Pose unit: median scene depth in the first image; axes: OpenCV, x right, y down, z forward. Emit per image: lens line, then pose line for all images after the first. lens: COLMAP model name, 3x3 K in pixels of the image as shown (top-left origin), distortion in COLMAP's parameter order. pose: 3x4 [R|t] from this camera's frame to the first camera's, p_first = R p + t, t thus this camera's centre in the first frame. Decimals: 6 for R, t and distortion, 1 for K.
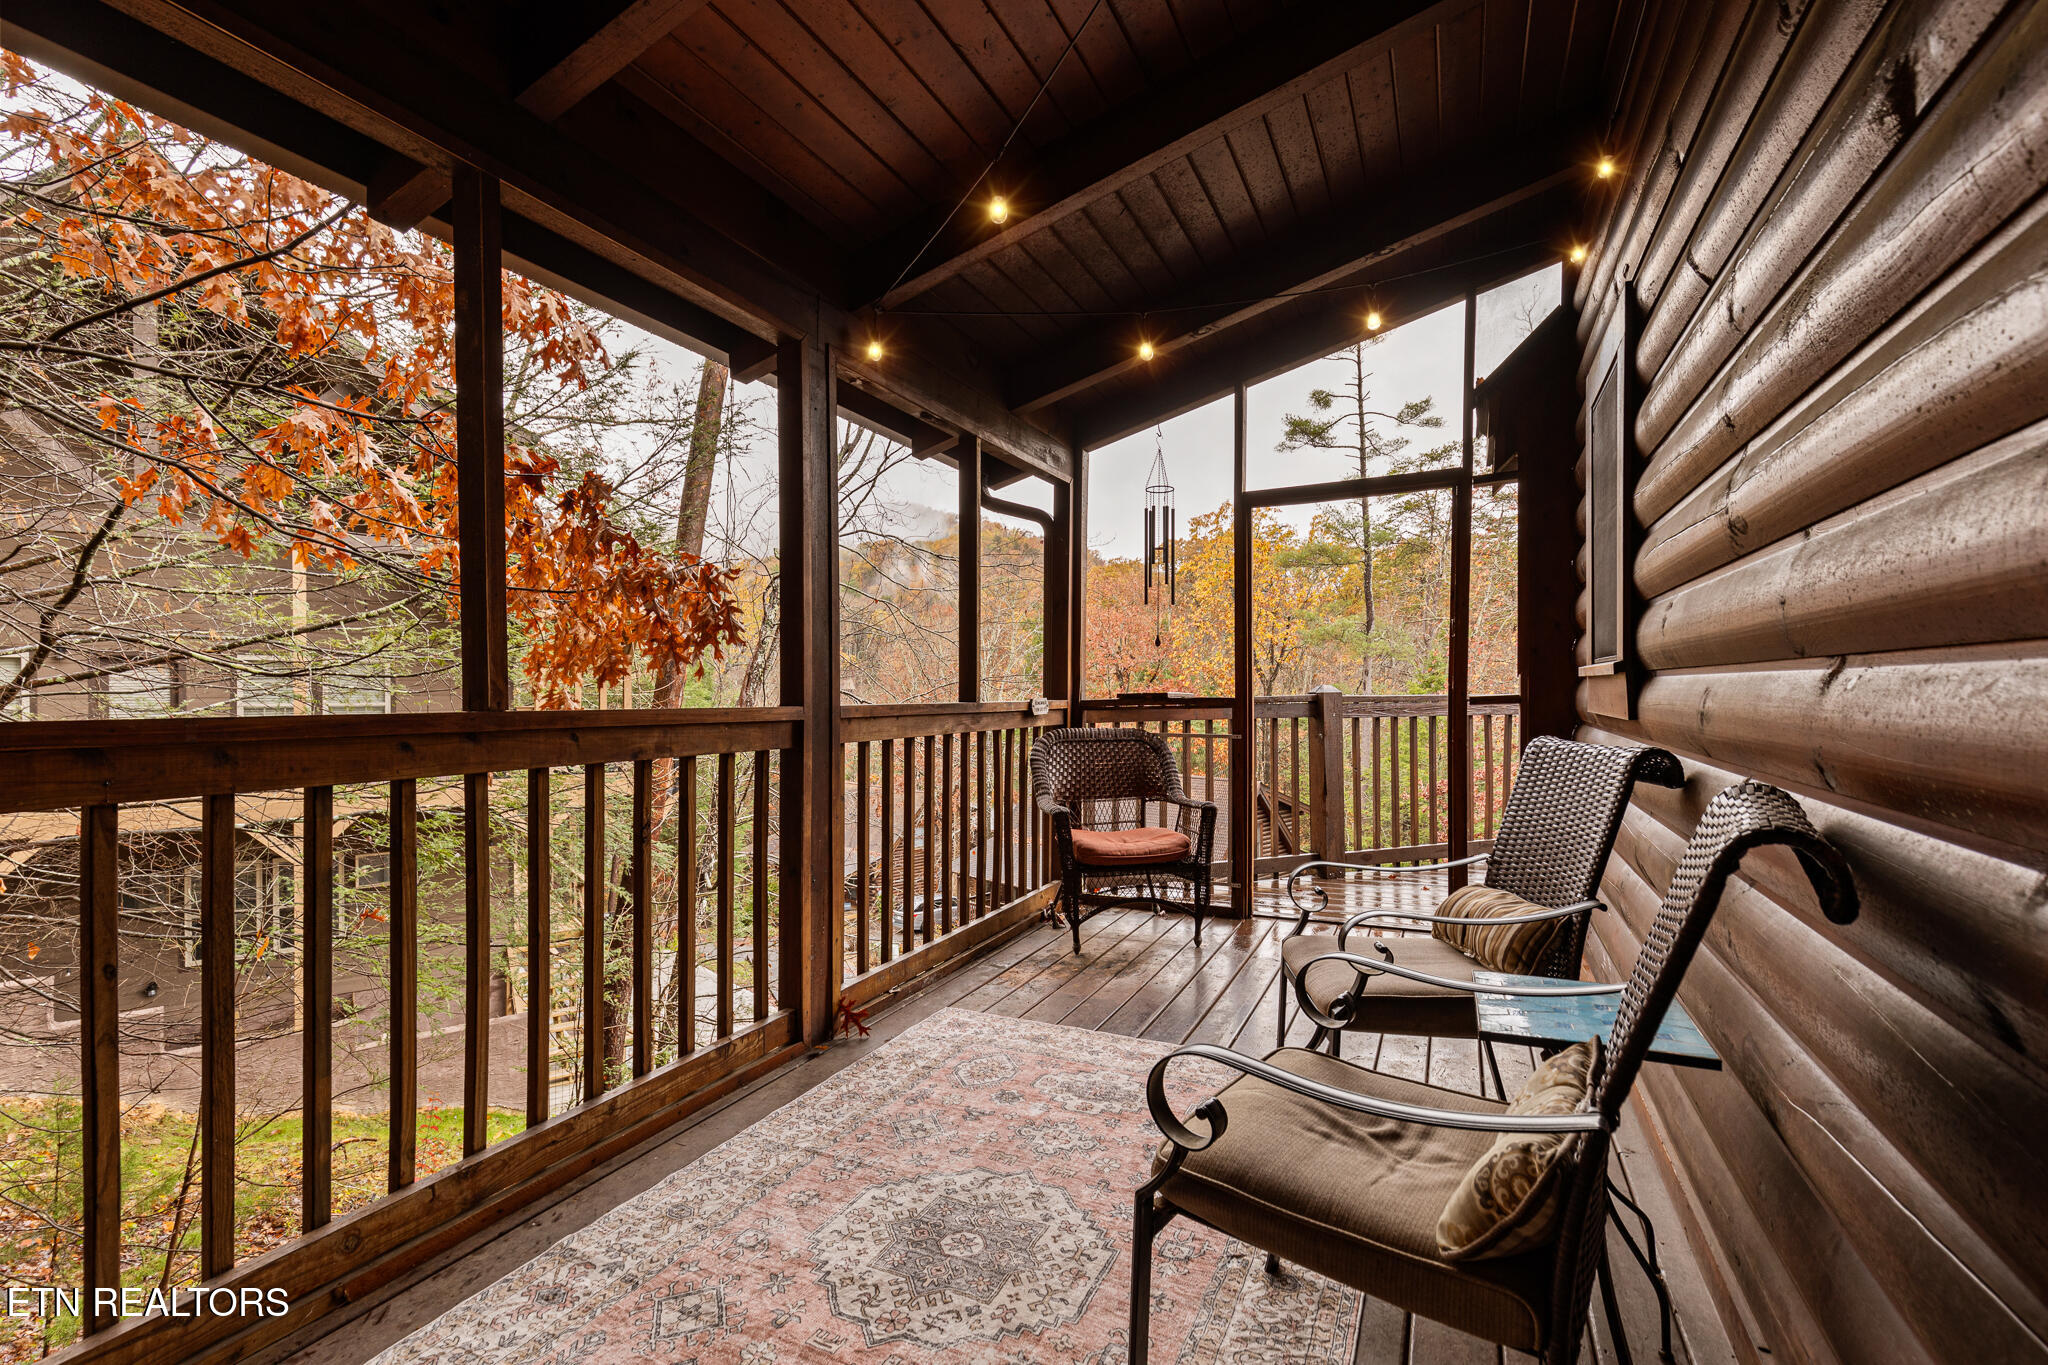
lens RADIAL K [[921.4, 0, 1015.0], [0, 921.4, 693.5], [0, 0, 1]] dist [0.009640, -0.002462]
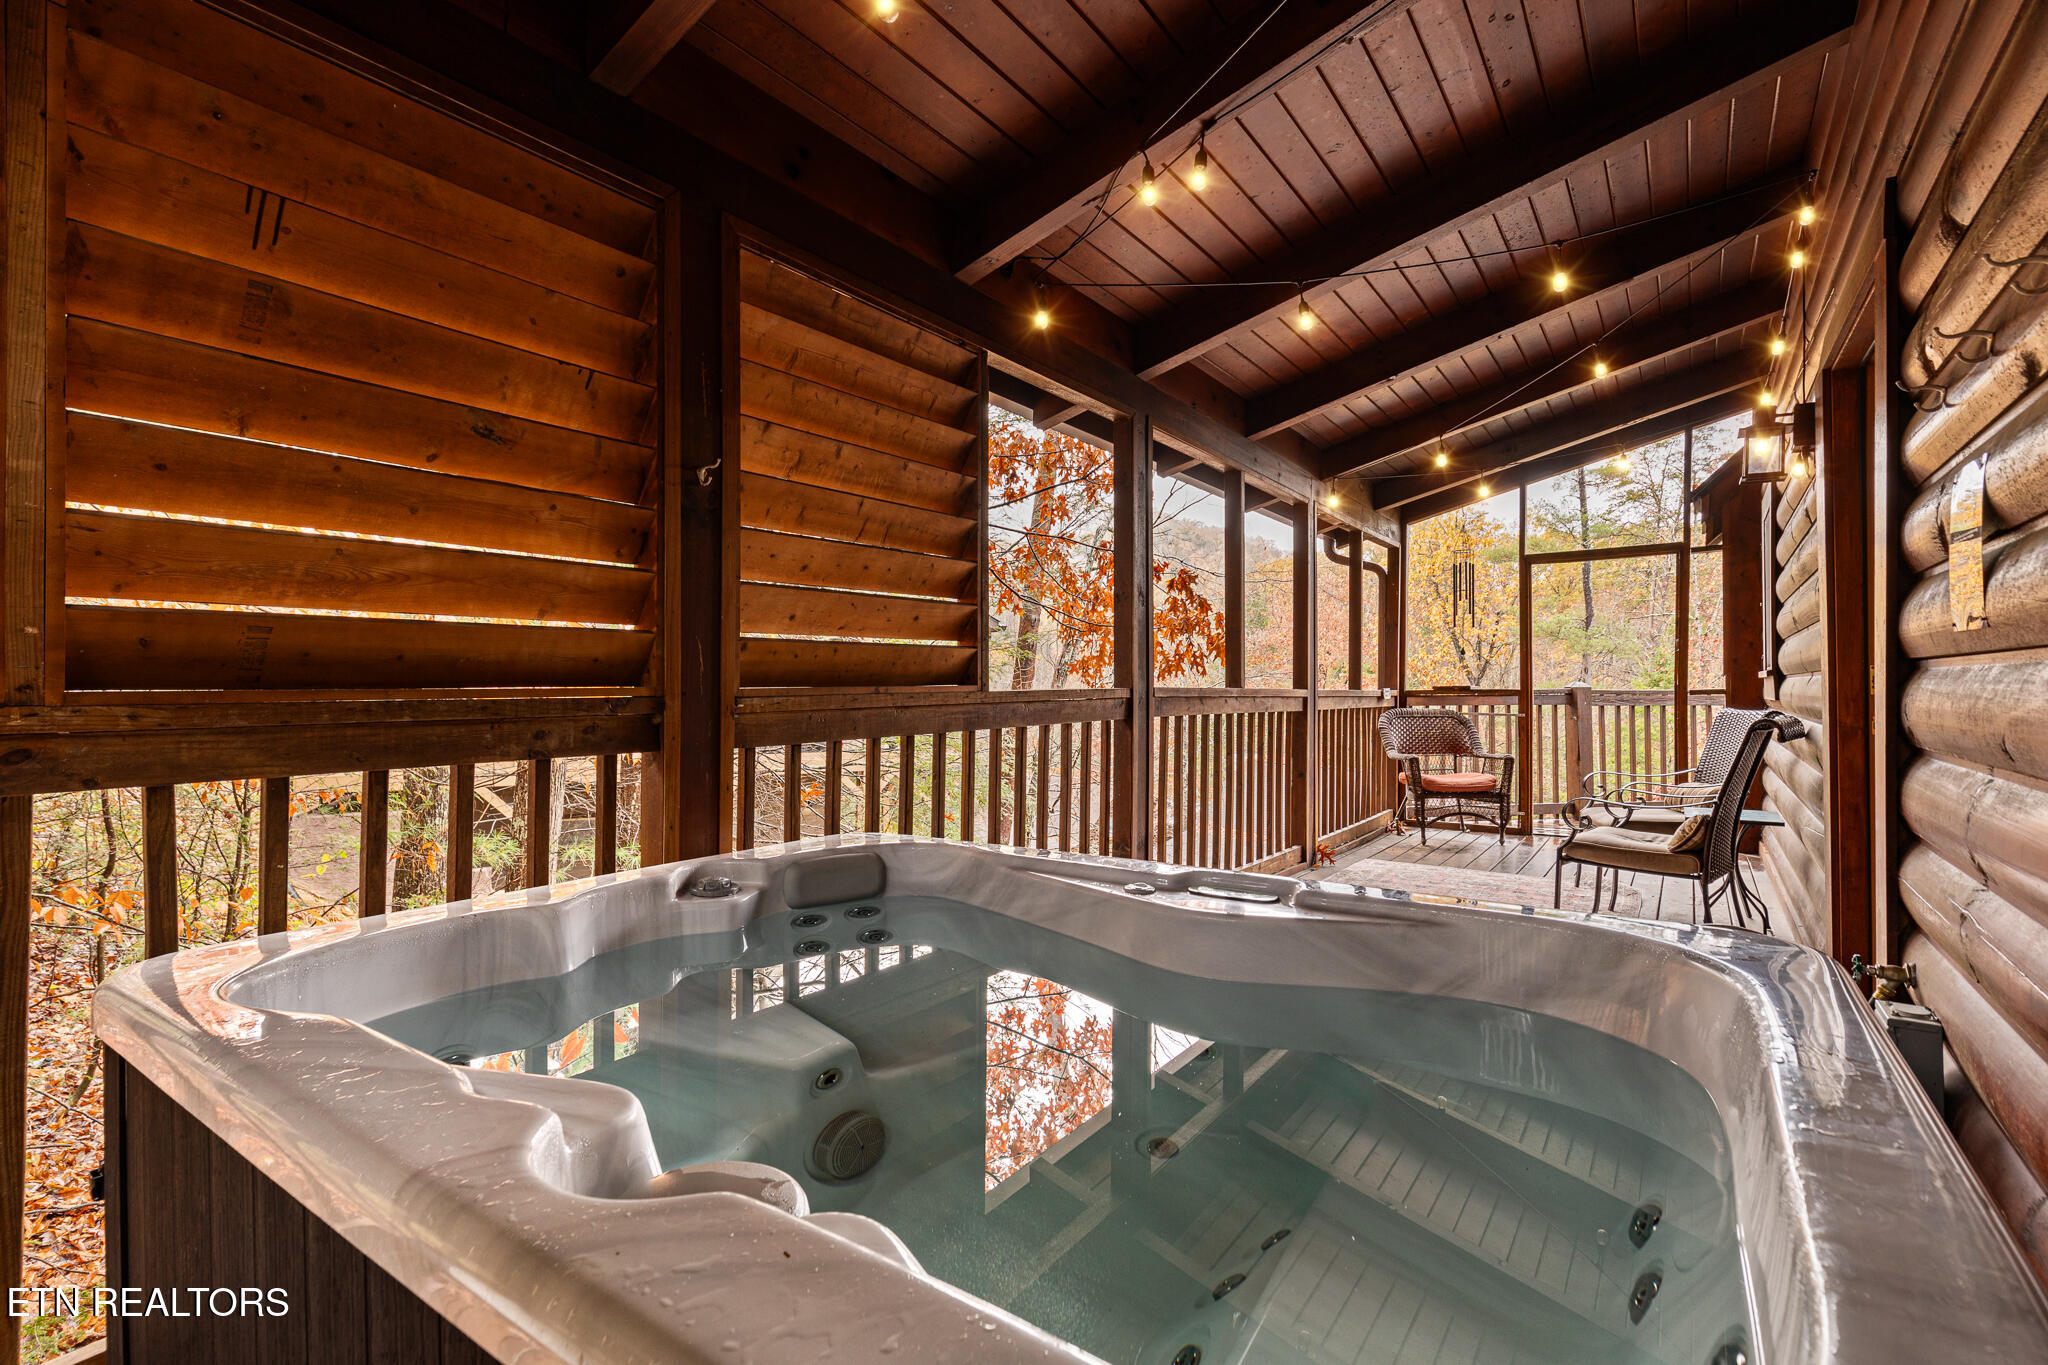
lens RADIAL K [[921.4, 0, 1035.9], [0, 921.4, 666.3], [0, 0, 1]] dist [0.009640, -0.002462]
pose [[0.985778, 0.005039, -0.167978, -0.290336], [-0.008932, 0.999708, -0.022431, 0.007423], [0.167816, 0.023613, 0.985536, -0.633535]]
